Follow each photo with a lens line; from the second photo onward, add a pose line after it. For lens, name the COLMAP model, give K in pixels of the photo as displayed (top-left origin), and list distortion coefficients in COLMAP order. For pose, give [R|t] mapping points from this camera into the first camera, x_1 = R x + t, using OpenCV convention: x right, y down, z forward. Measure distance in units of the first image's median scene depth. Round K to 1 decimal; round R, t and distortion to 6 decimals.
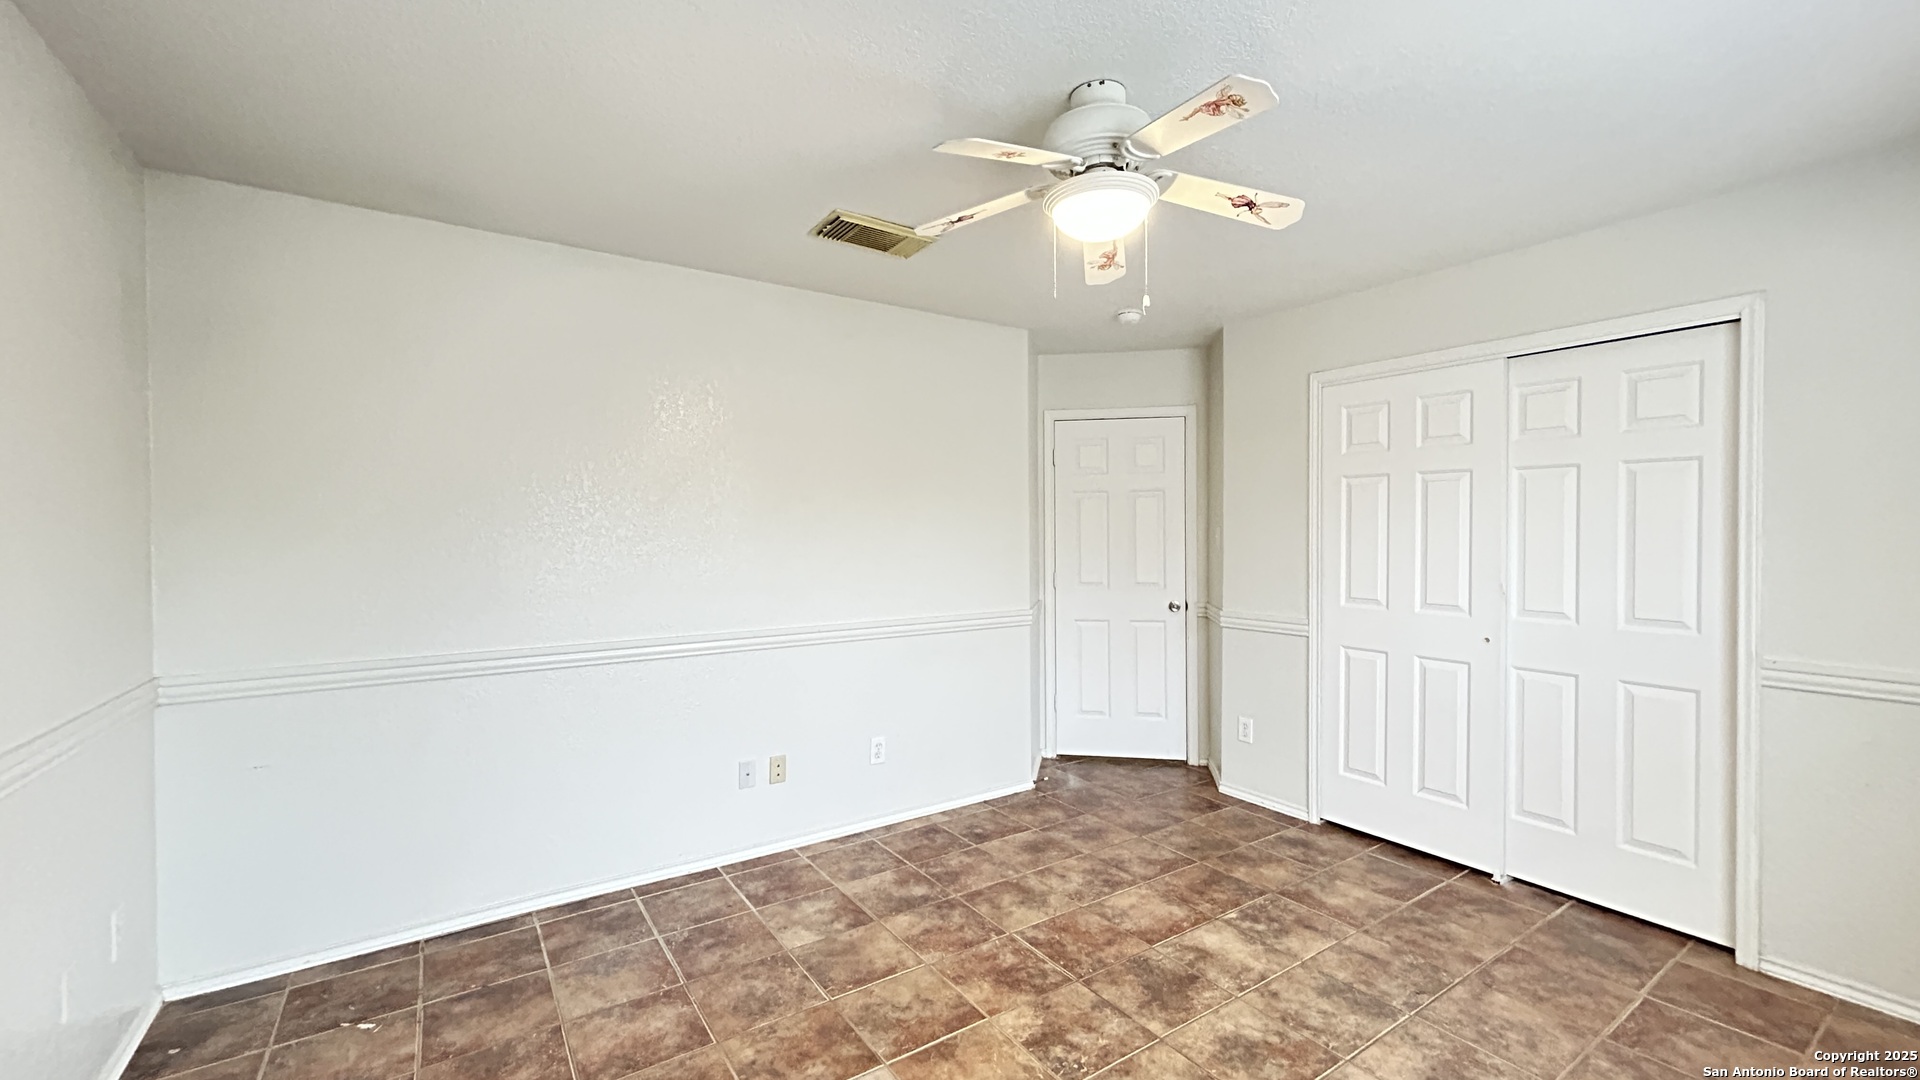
lens RADIAL K [[772.9, 0, 963.0], [0, 772.9, 536.1], [0, 0, 1]] dist [-0.005685, 0.002952]
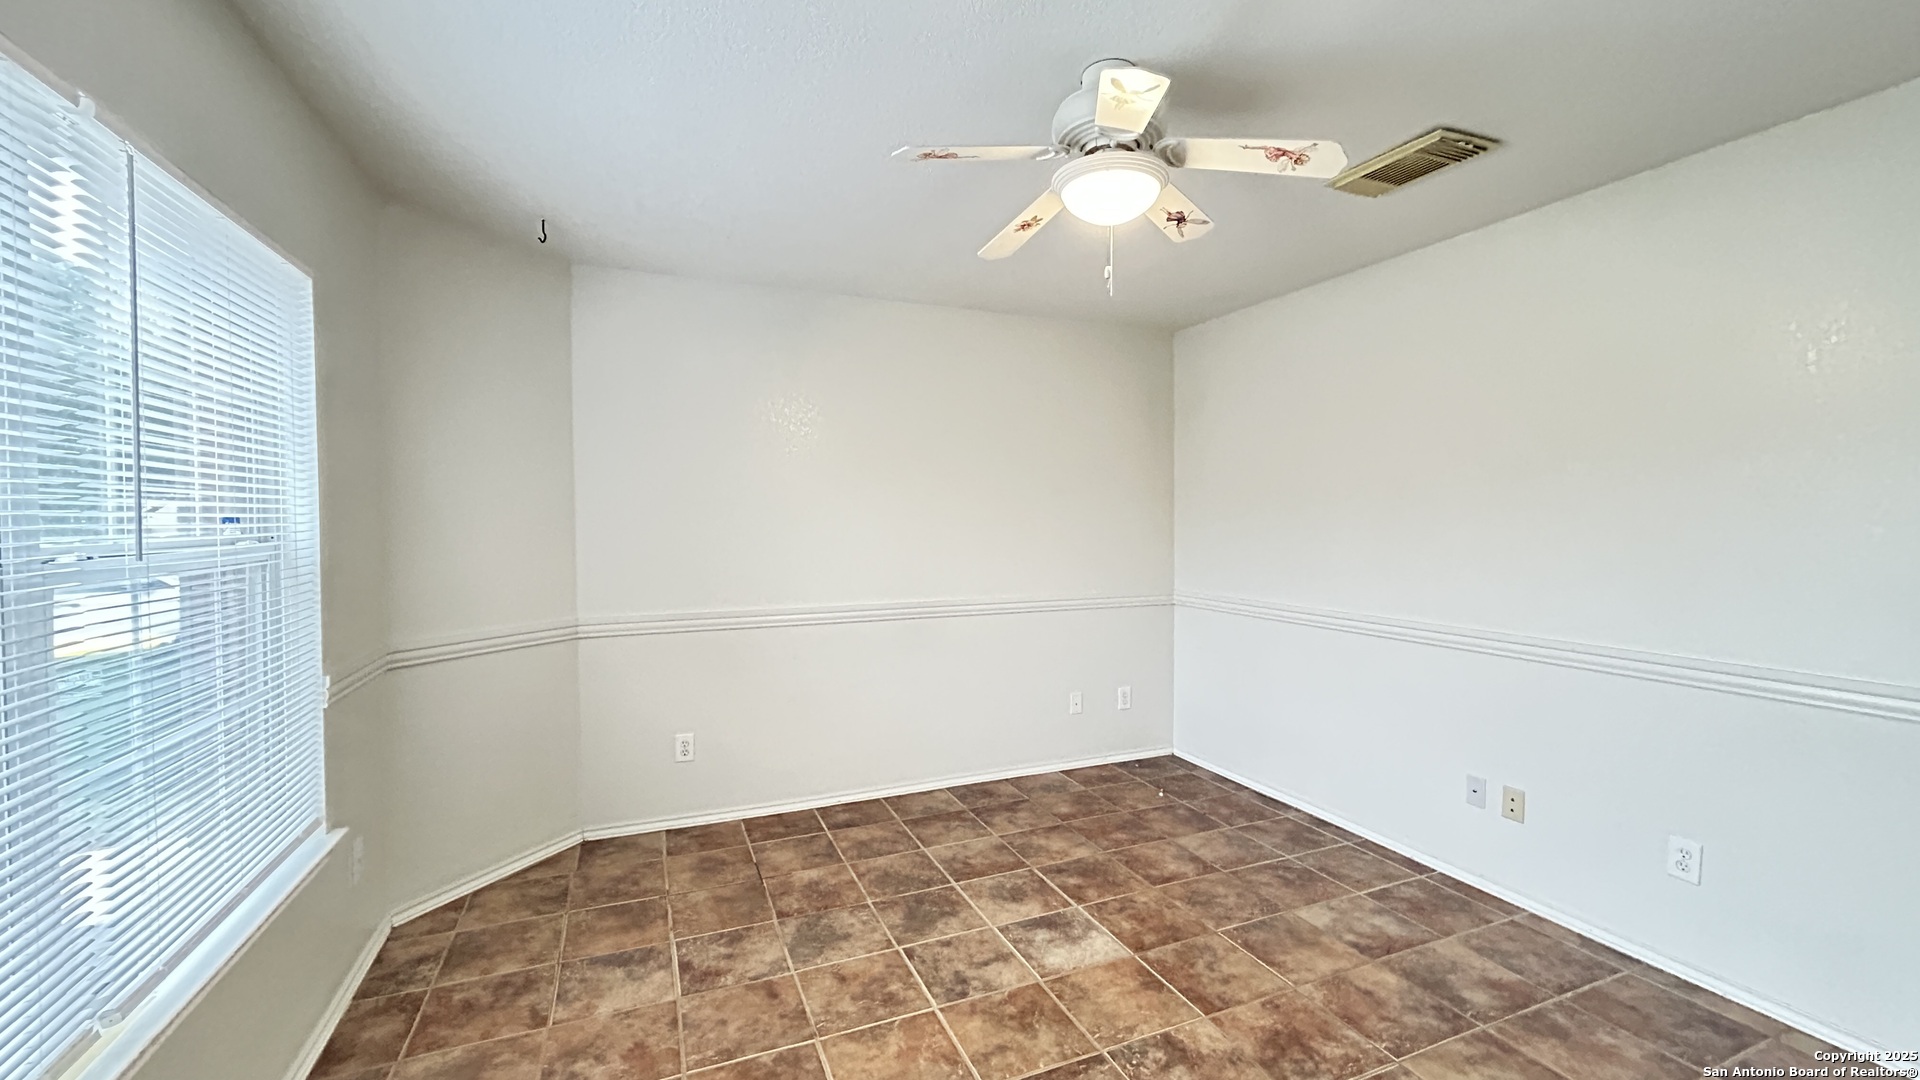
lens RADIAL K [[772.9, 0, 963.0], [0, 772.9, 536.1], [0, 0, 1]] dist [-0.005685, 0.002952]
pose [[-0.192722, 0.030123, -0.980791, 0.883140], [-0.004302, 0.999493, 0.031543, -0.011470], [0.981244, 0.010299, -0.192495, 0.753018]]
